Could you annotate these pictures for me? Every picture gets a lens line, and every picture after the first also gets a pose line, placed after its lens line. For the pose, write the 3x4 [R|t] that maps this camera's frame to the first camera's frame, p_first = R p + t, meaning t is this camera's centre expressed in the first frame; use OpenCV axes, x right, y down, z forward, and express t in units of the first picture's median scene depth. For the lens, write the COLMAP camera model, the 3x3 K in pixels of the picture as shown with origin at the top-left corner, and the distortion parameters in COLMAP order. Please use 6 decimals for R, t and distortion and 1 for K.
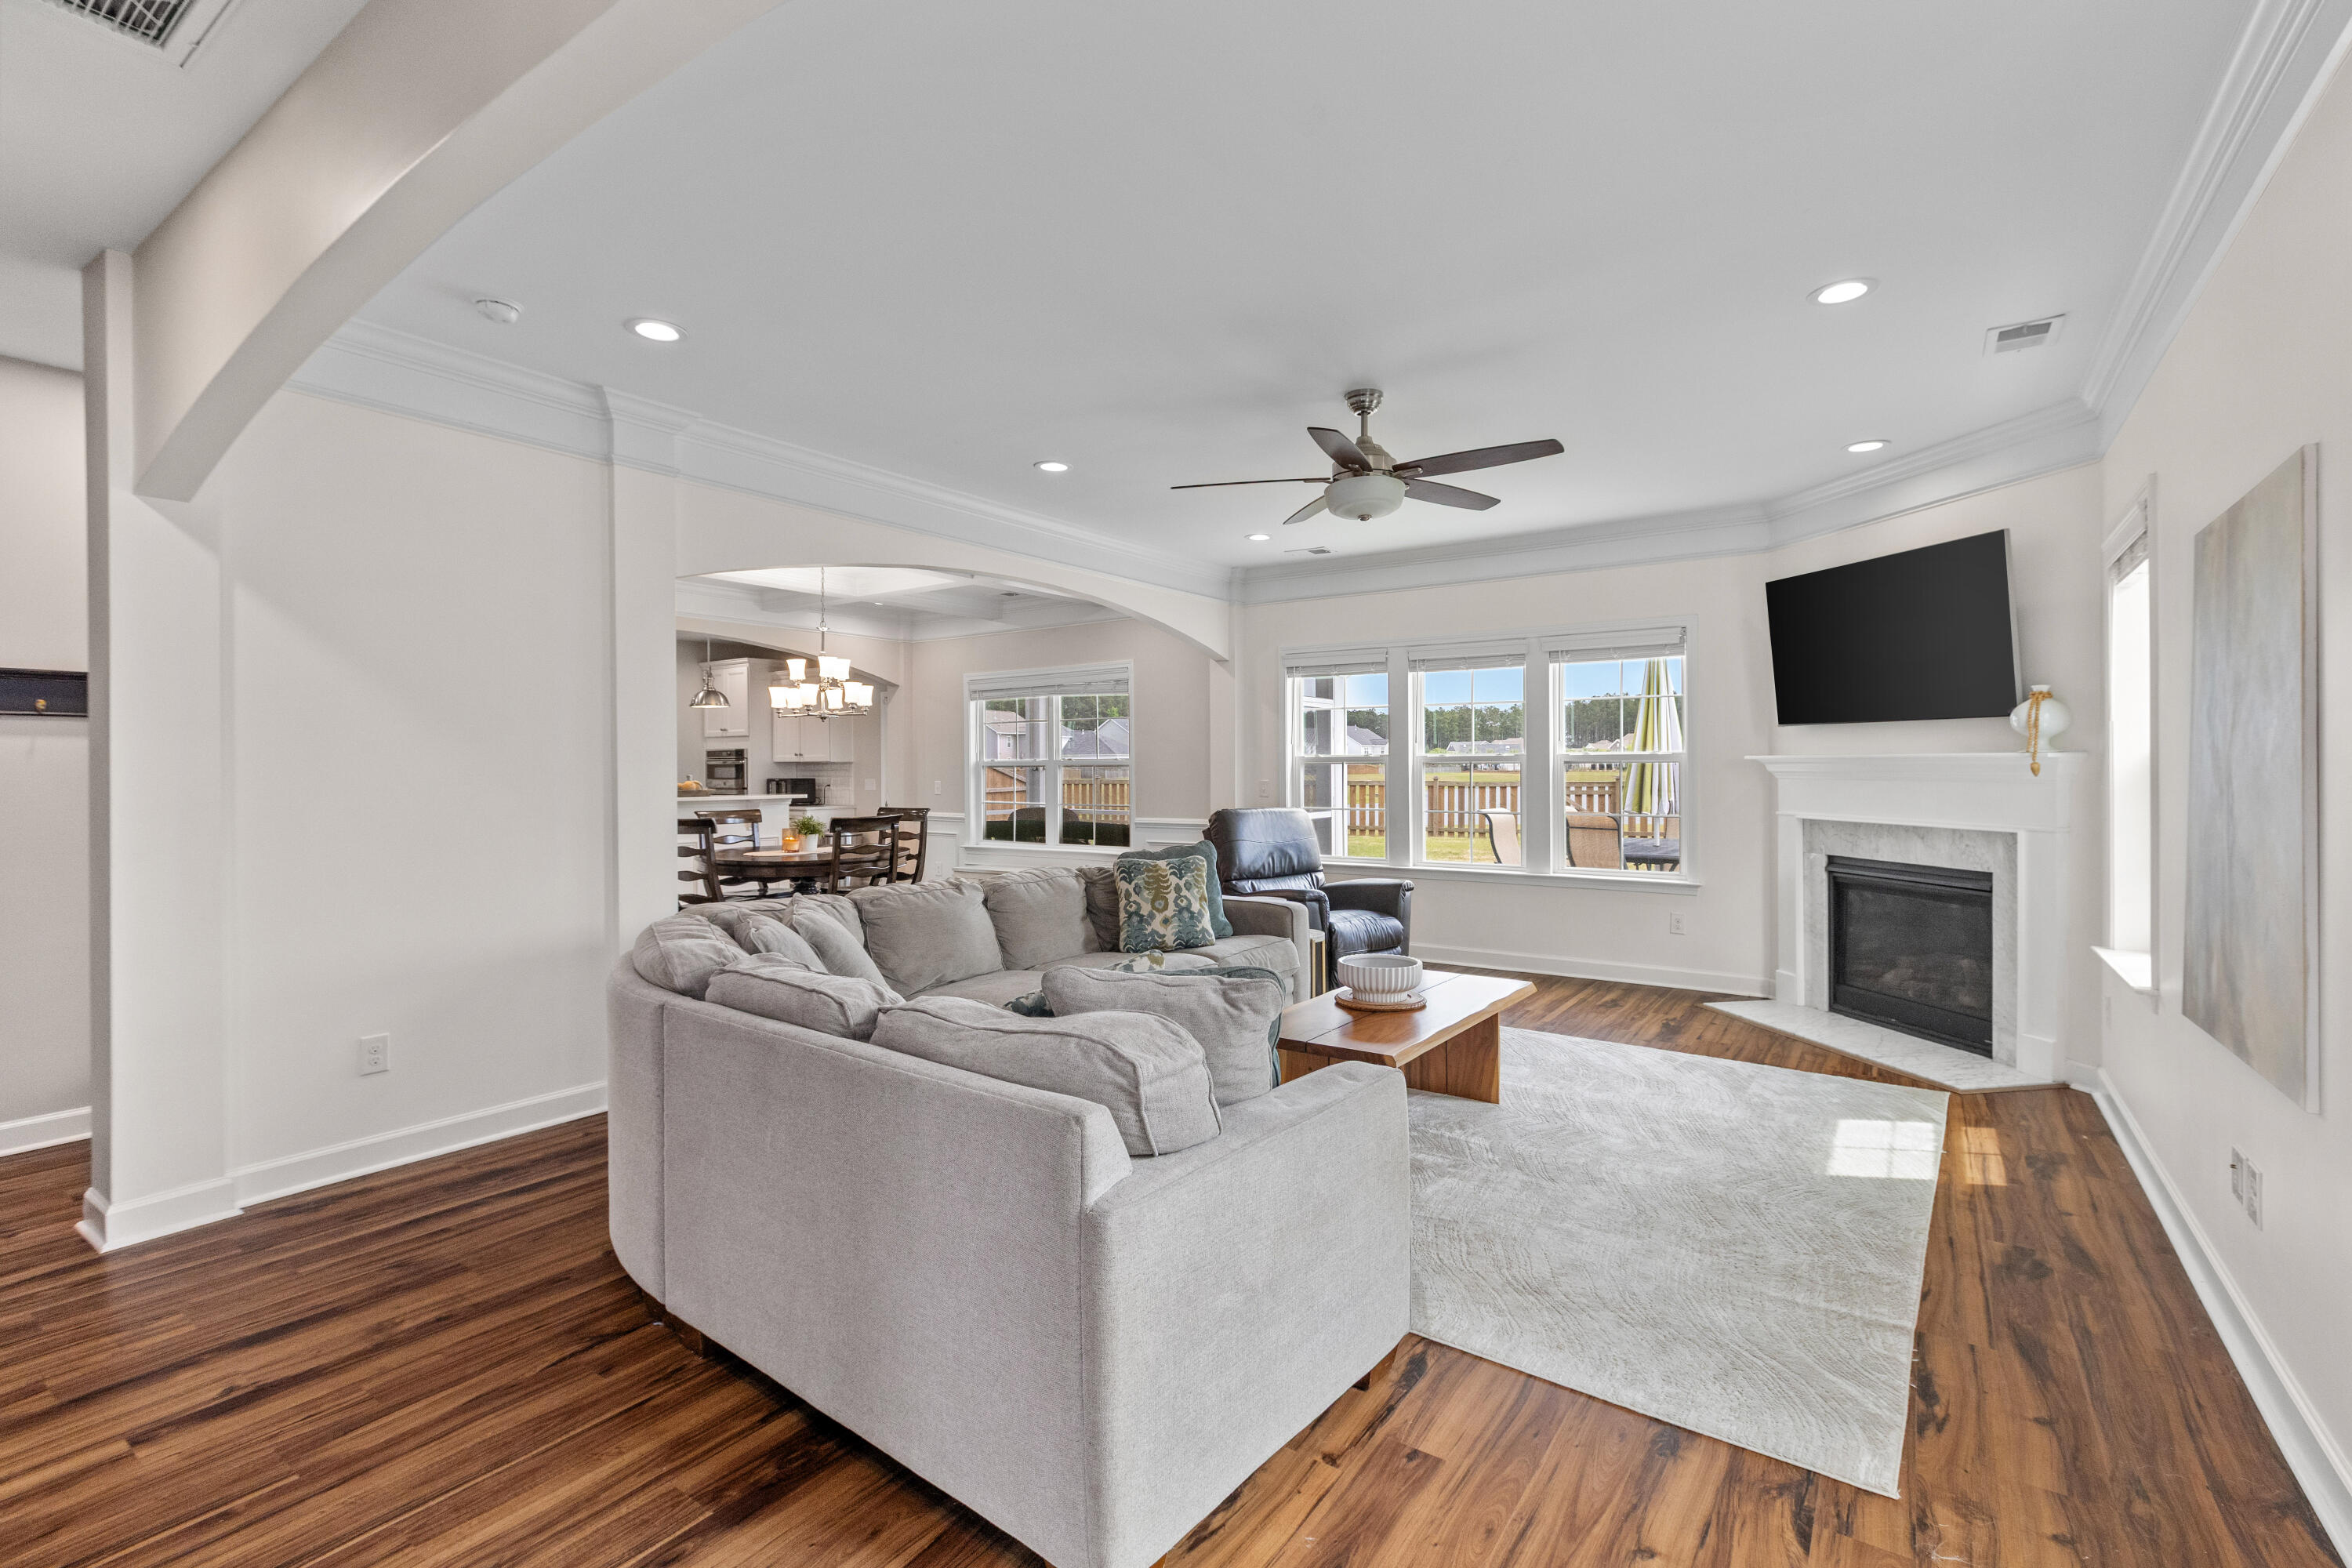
lens RADIAL K [[1054.9, 0, 1186.3], [0, 1054.9, 769.2], [0, 0, 1]] dist [-0.000593, 0.000220]
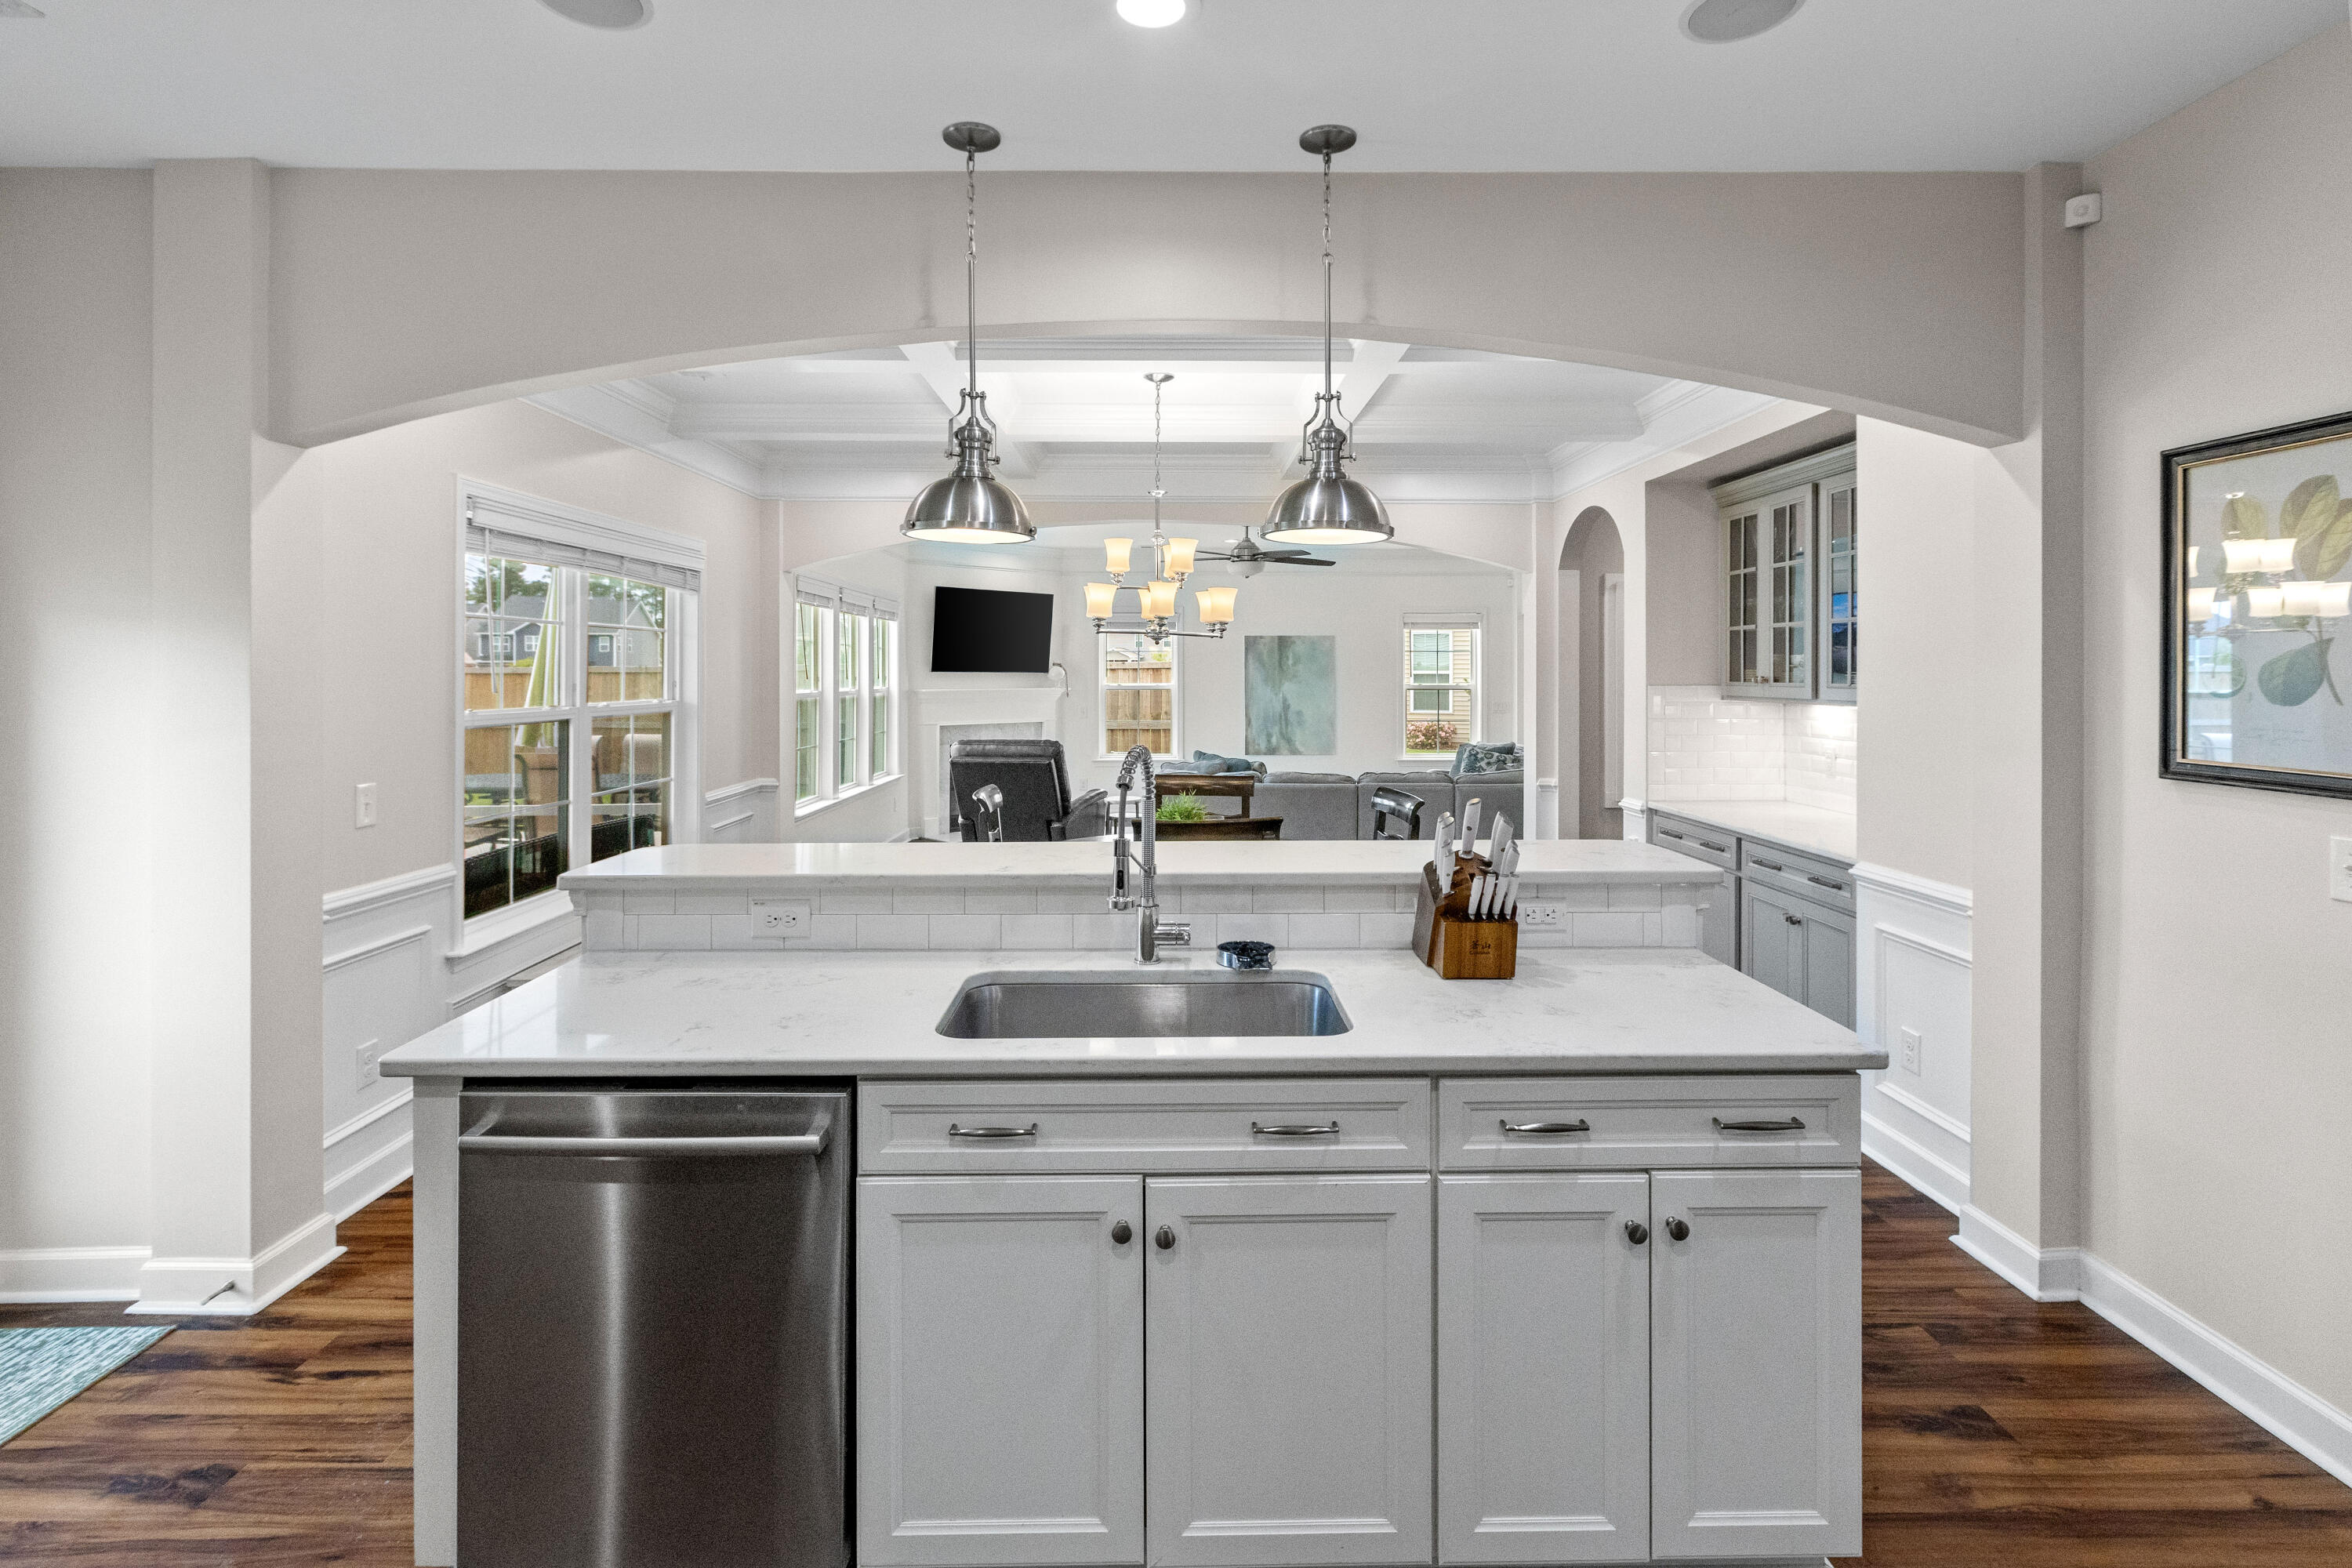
lens RADIAL K [[1084.0, 0, 1177.3], [0, 1084.0, 674.5], [0, 0, 1]] dist [0.000717, 0.000150]
pose [[-0.572880, 0.002486, 0.819635, -1.256780], [0.005135, 0.999987, 0.000556, -0.042261], [-0.819623, 0.004528, -0.572885, 1.966916]]
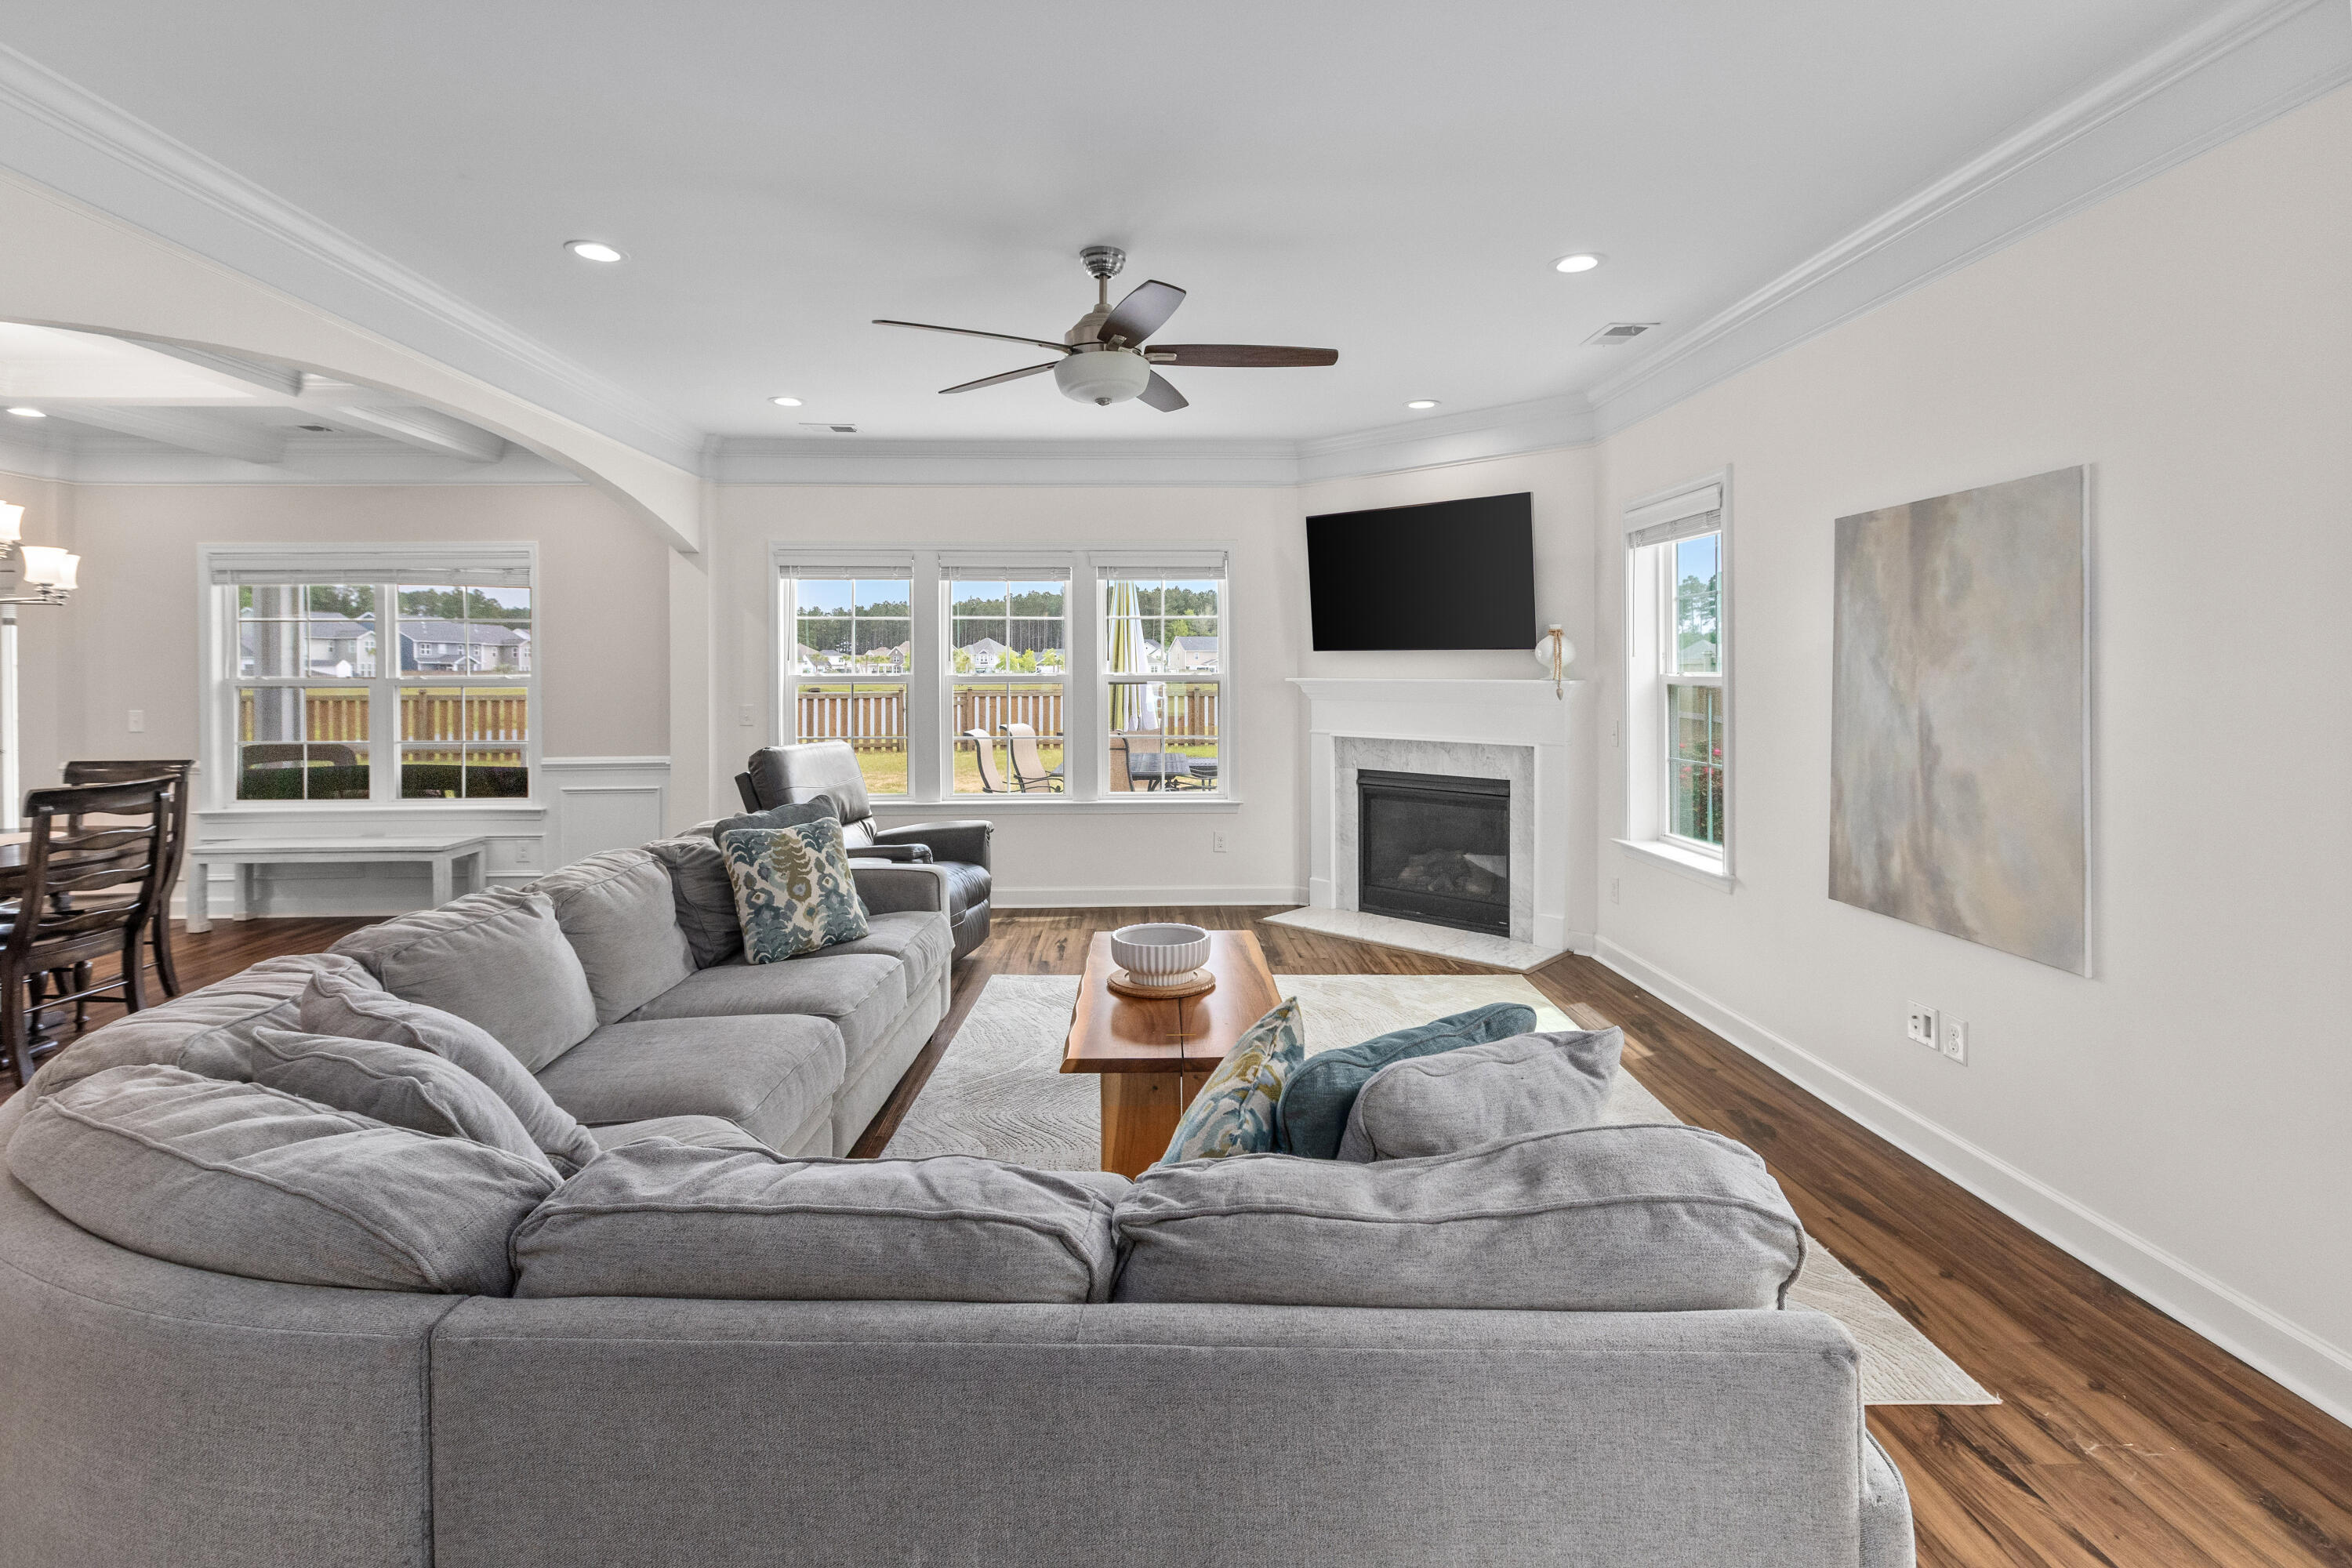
lens RADIAL K [[1084.0, 0, 1177.3], [0, 1084.0, 674.5], [0, 0, 1]] dist [0.000717, 0.000150]
pose [[0.802251, 0.000726, 0.596986, -0.248697], [0.000336, 0.999999, -0.001668, -0.017725], [-0.596986, 0.001539, 0.802250, 0.233400]]
